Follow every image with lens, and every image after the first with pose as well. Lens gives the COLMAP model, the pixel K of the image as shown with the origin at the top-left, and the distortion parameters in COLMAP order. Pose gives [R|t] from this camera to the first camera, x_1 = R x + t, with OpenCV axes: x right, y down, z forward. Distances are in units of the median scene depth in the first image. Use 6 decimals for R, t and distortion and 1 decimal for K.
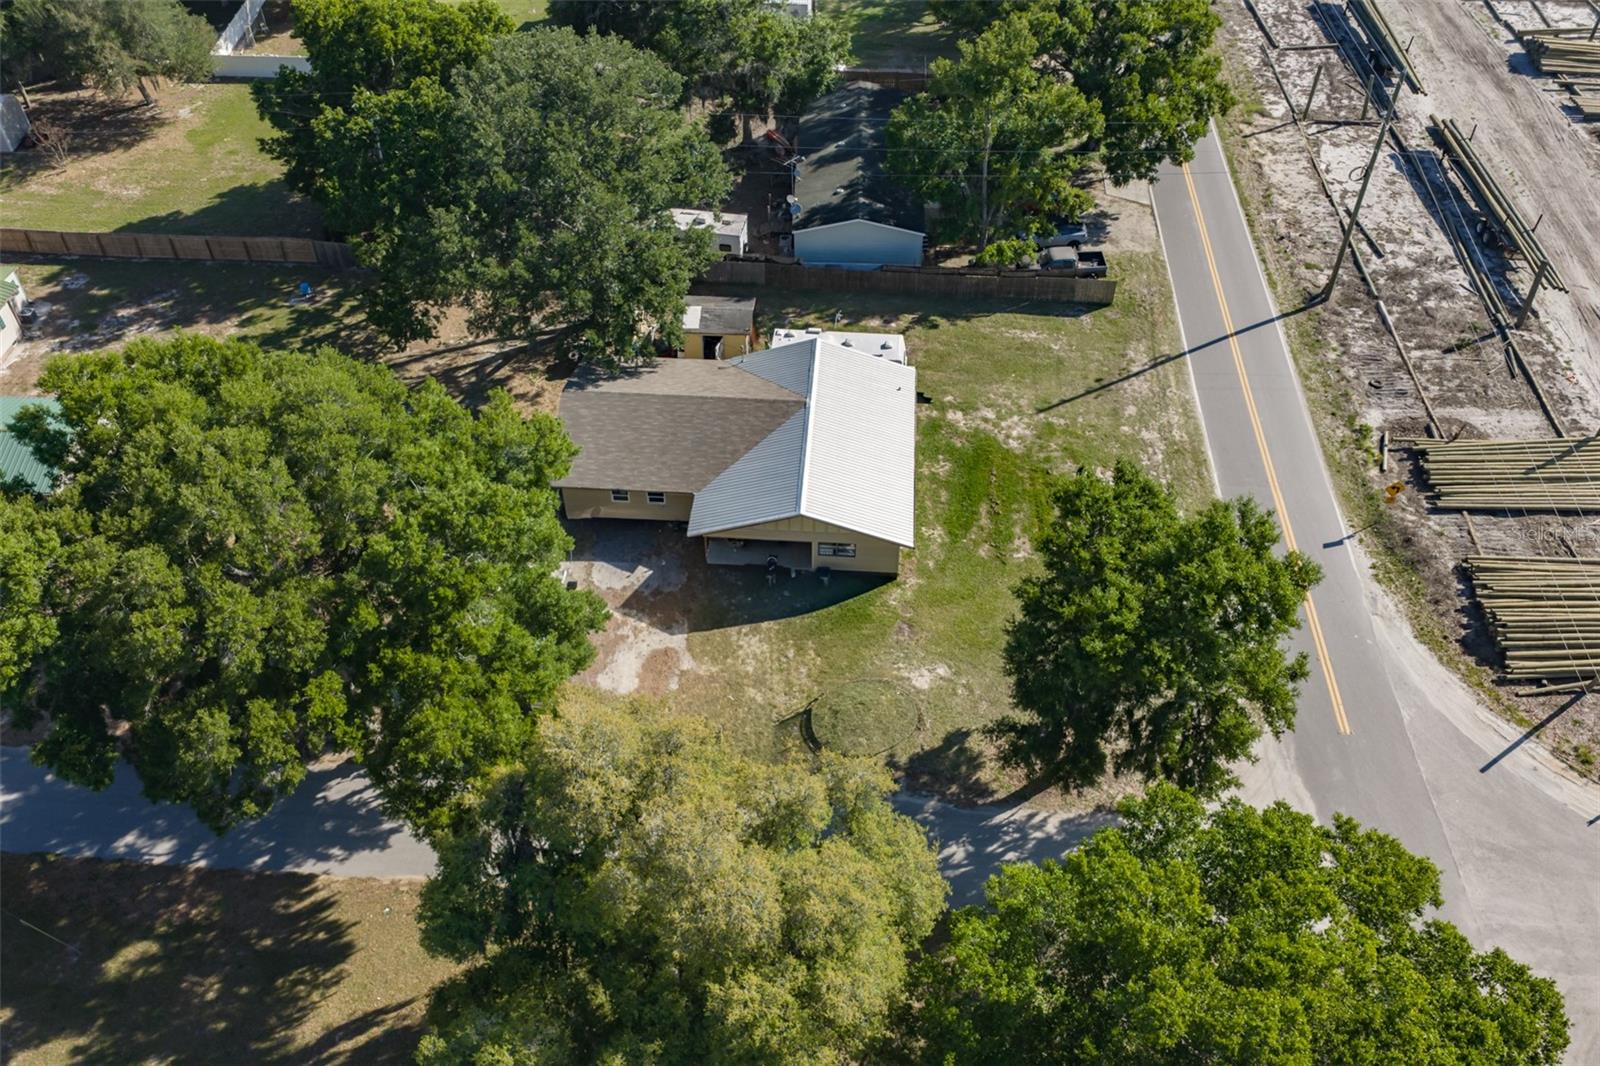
lens RADIAL K [[1325.4, 0, 802.4], [0, 1325.4, 534.4], [0, 0, 1]] dist [0.024394, -0.040488]
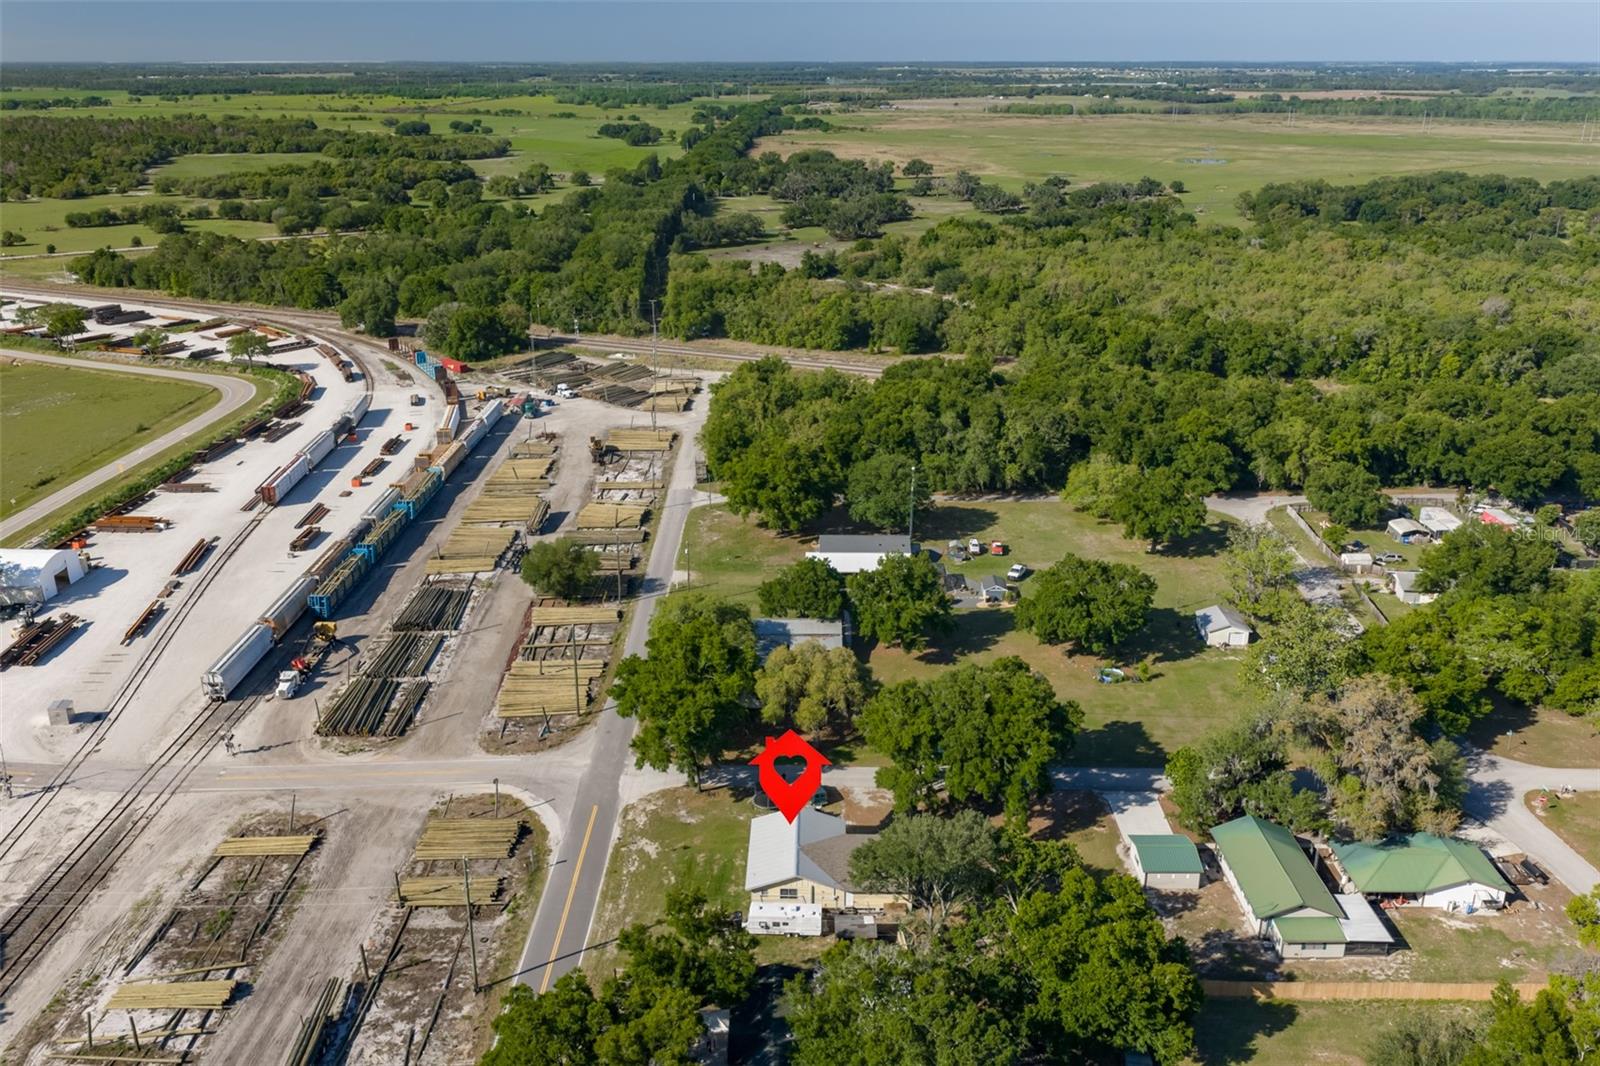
lens RADIAL K [[1325.4, 0, 802.4], [0, 1325.4, 534.4], [0, 0, 1]] dist [0.024394, -0.040488]
pose [[-0.998492, 0.015515, -0.052662, 0.087685], [-0.040905, 0.429541, 0.902120, -1.893906], [0.036617, 0.902914, -0.428259, 1.233777]]
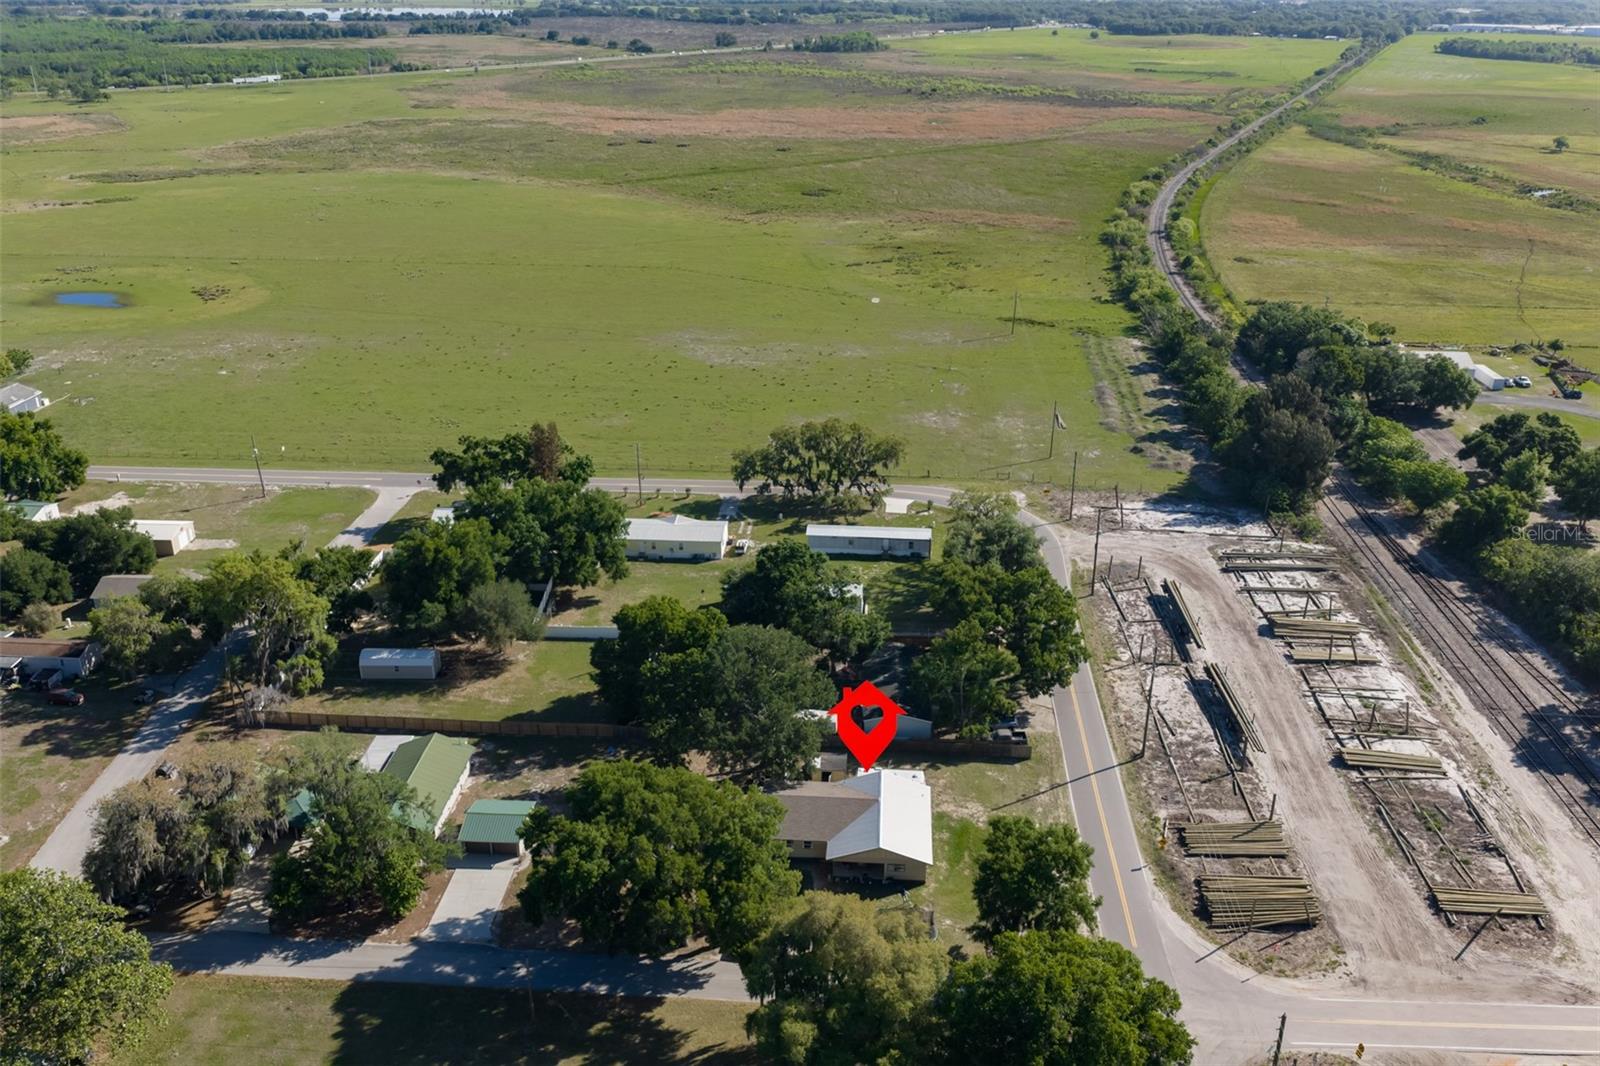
lens RADIAL K [[1325.4, 0, 802.4], [0, 1325.4, 534.4], [0, 0, 1]] dist [0.024394, -0.040488]
pose [[0.999996, 0.001644, -0.002352, -0.095650], [-0.002387, 0.931564, -0.363571, 0.229295], [0.001593, 0.363575, 0.931564, -0.929998]]
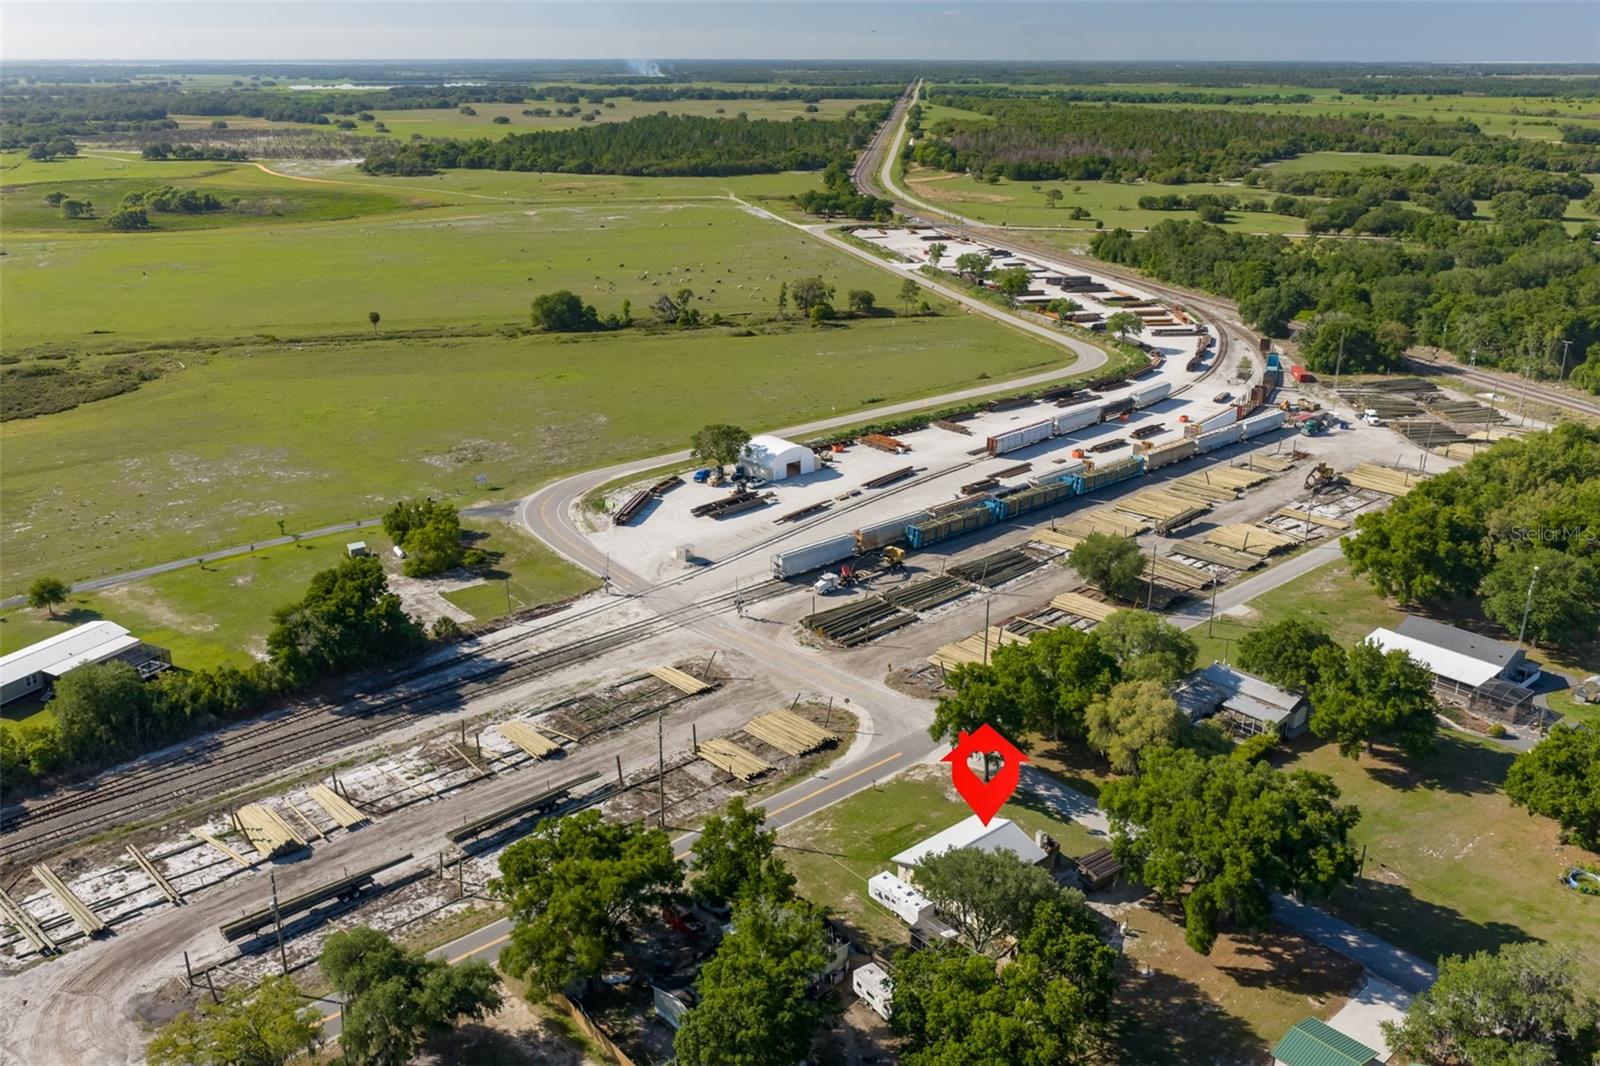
lens RADIAL K [[1325.4, 0, 802.4], [0, 1325.4, 534.4], [0, 0, 1]] dist [0.024394, -0.040488]
pose [[-0.706568, -0.244815, 0.663949, -0.935958], [0.495374, 0.498899, 0.711129, -1.687375], [-0.505338, 0.831364, -0.231231, 1.017022]]
